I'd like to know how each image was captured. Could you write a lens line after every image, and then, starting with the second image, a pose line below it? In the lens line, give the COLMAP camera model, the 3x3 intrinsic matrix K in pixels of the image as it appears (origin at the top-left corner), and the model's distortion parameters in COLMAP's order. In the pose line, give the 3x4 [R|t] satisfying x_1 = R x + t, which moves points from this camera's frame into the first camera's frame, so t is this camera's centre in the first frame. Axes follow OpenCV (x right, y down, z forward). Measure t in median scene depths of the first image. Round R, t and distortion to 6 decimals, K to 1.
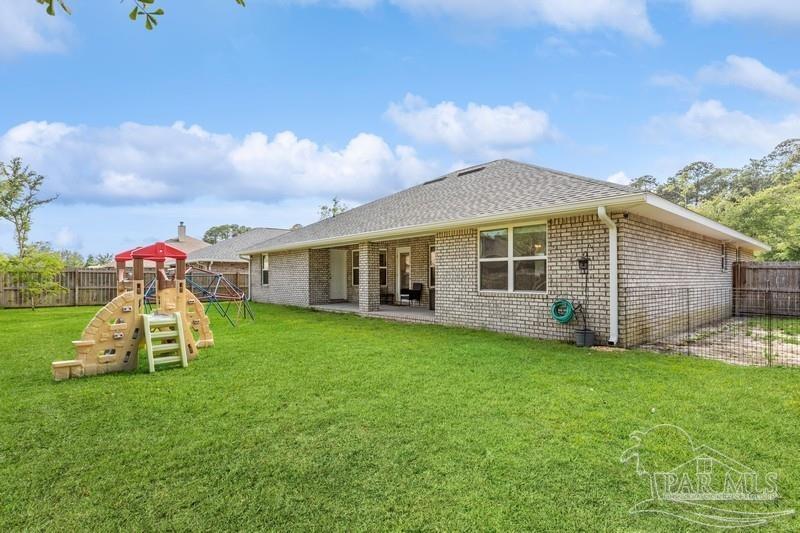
lens RADIAL K [[366.1, 0, 398.8], [0, 366.1, 264.4], [0, 0, 1]] dist [-0.000508, 0.000388]
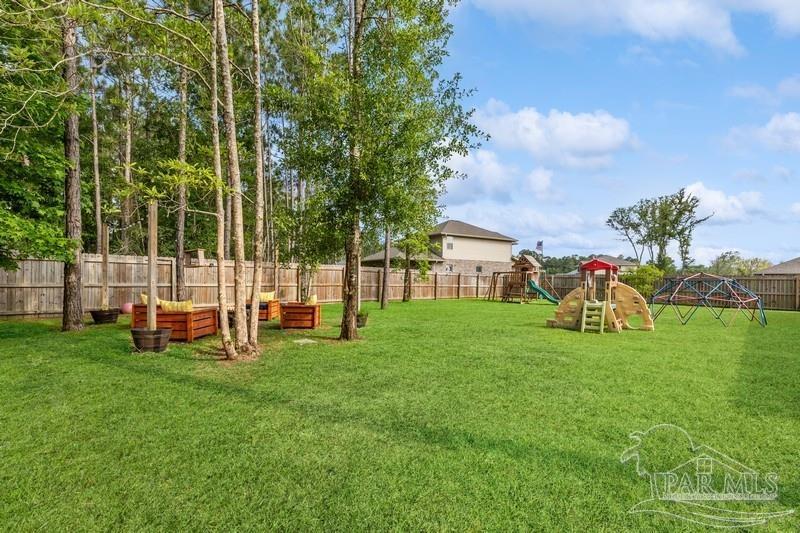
lens RADIAL K [[367.0, 0, 401.2], [0, 367.0, 271.9], [0, 0, 1]] dist [0.003899, -0.000124]
pose [[0.999632, 0.027126, 0.000415, -0.211953], [-0.027129, 0.999415, 0.020805, -0.000356], [0.000150, -0.020809, 0.999783, -0.029166]]
